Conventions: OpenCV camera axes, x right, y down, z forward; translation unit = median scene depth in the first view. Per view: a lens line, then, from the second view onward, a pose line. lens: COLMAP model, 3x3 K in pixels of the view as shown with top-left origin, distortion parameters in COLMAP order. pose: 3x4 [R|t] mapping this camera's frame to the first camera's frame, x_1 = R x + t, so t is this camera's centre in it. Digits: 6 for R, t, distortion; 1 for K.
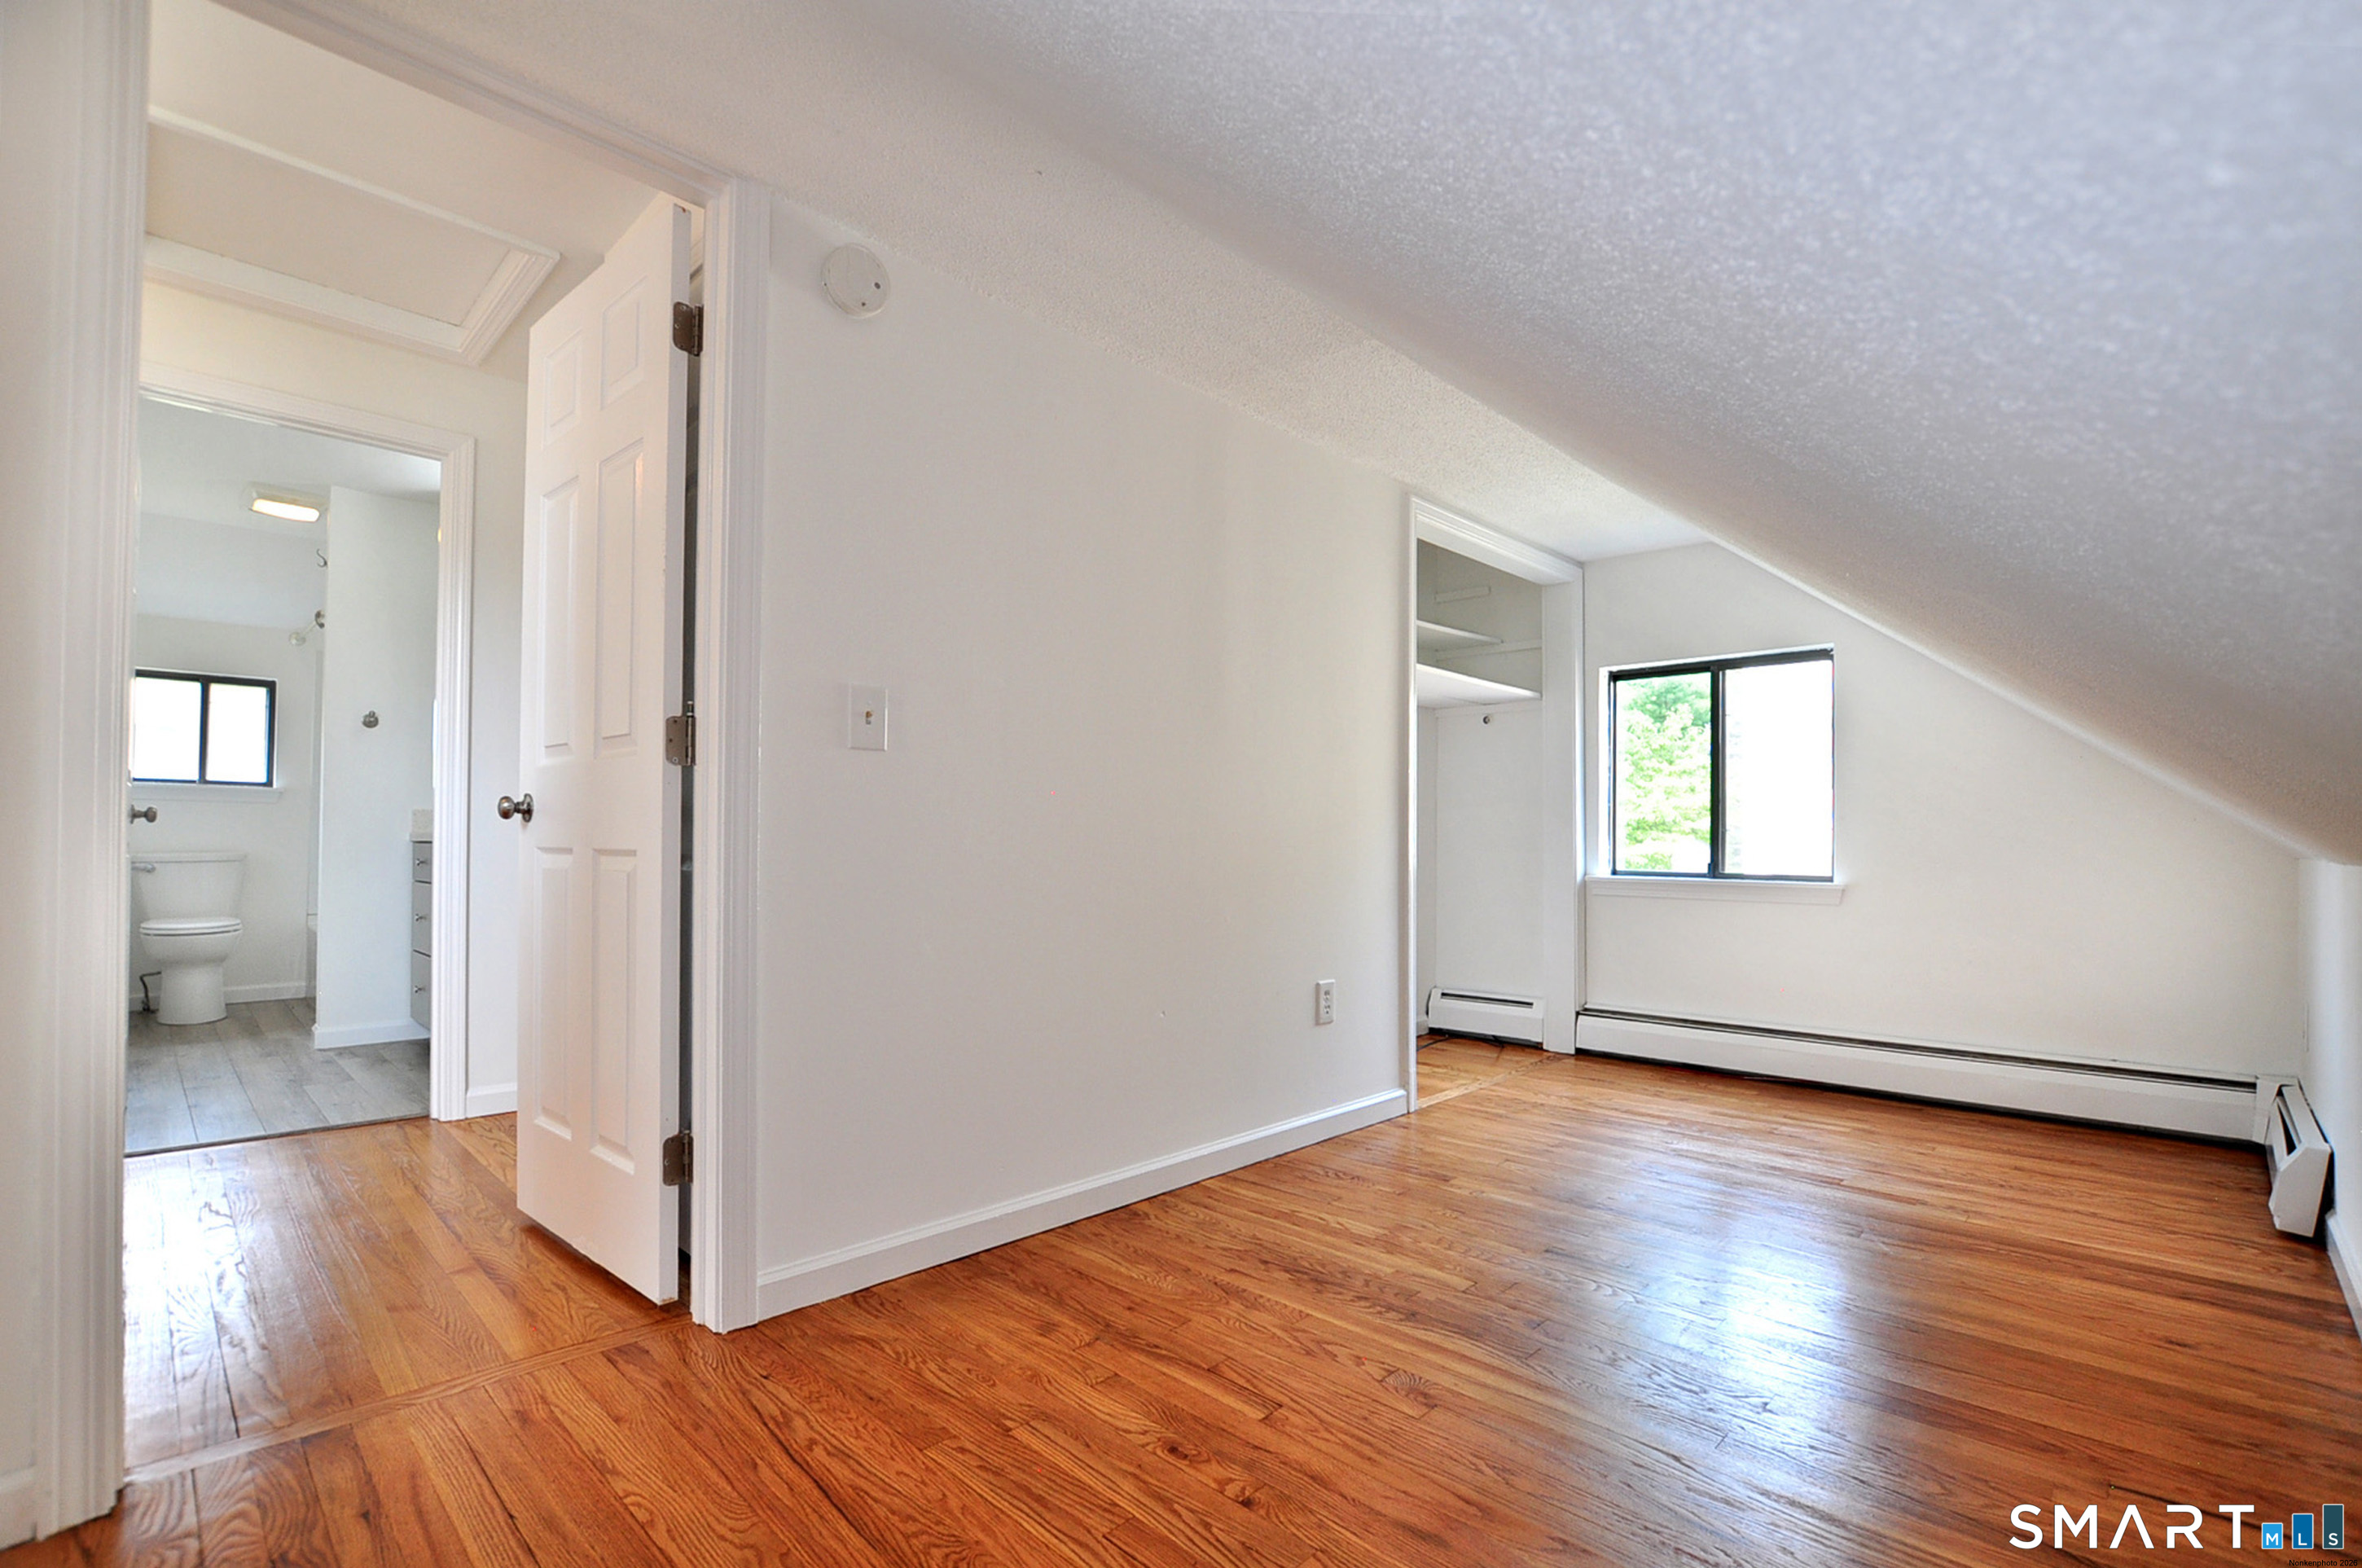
lens RADIAL K [[1039.0, 0, 1185.6], [0, 1039.0, 804.5], [0, 0, 1]] dist [-0.024667, 0.000102]
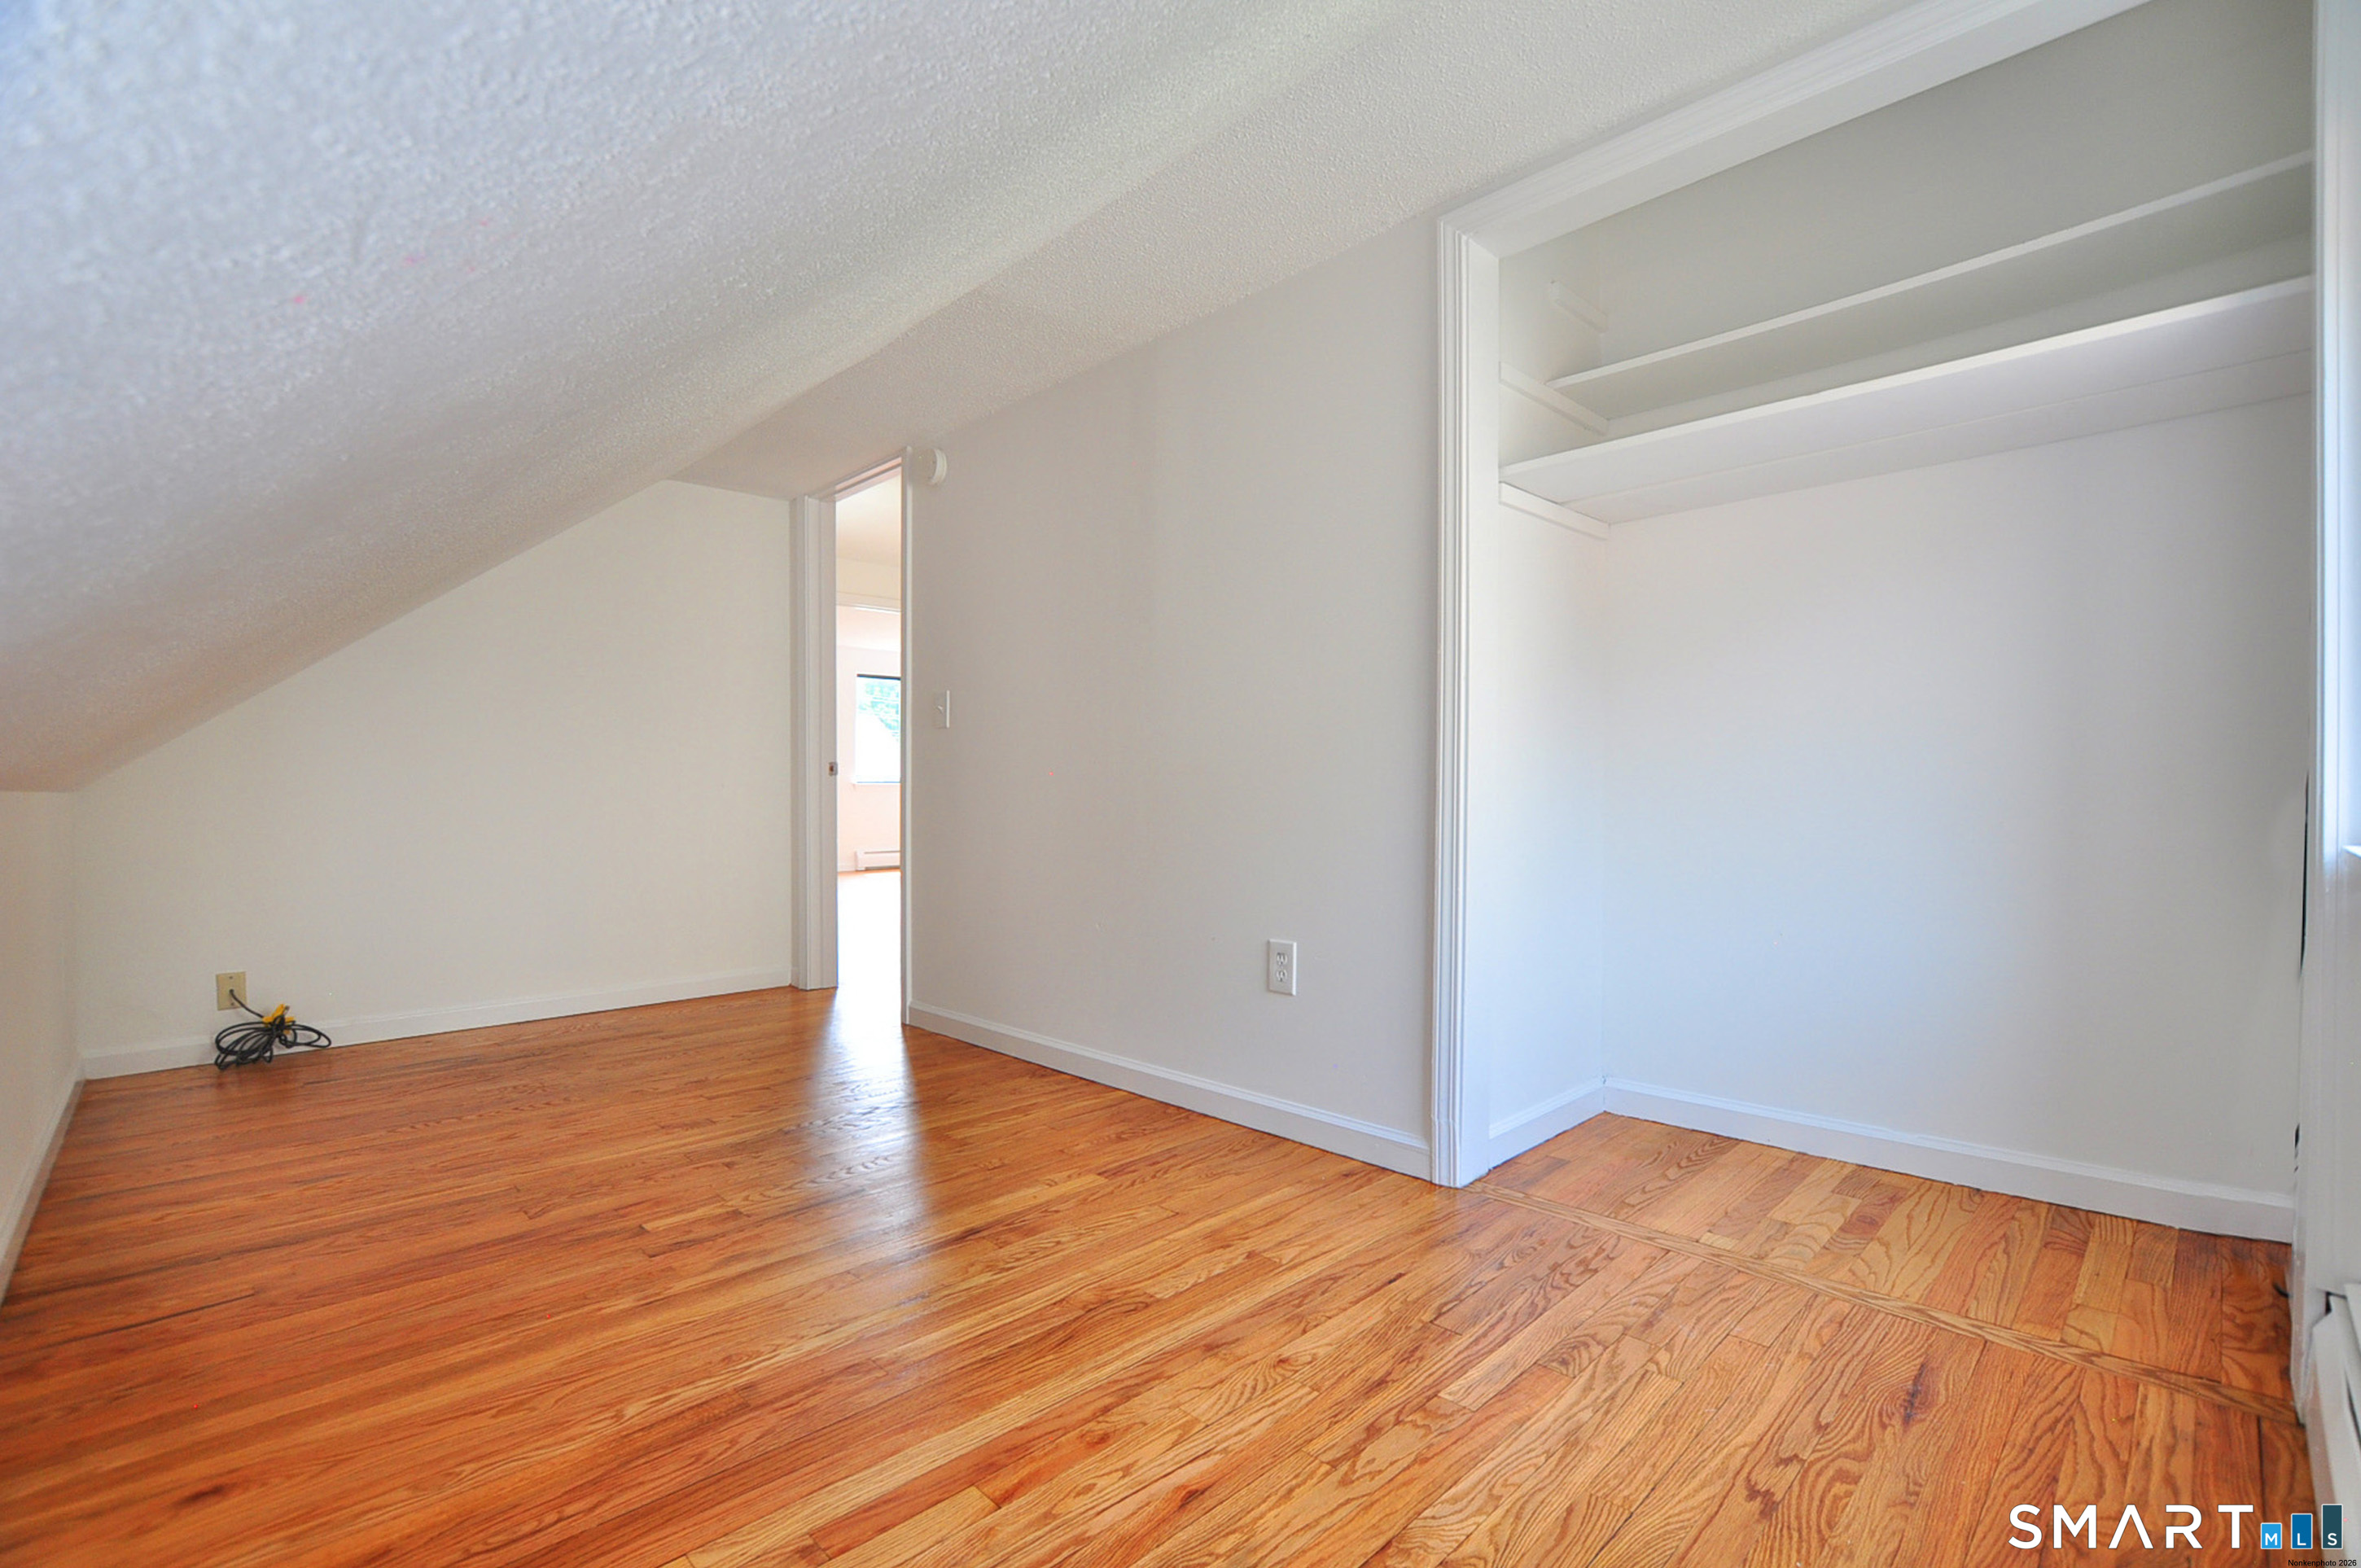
lens RADIAL K [[1038.5, 0, 1185.1], [0, 1038.5, 804.5], [0, 0, 1]] dist [-0.024667, 0.000102]
pose [[-0.022011, 0.001748, -0.999756, 1.058340], [0.046408, 0.998922, 0.000725, 0.074075], [0.998680, -0.046381, -0.022068, 1.089398]]
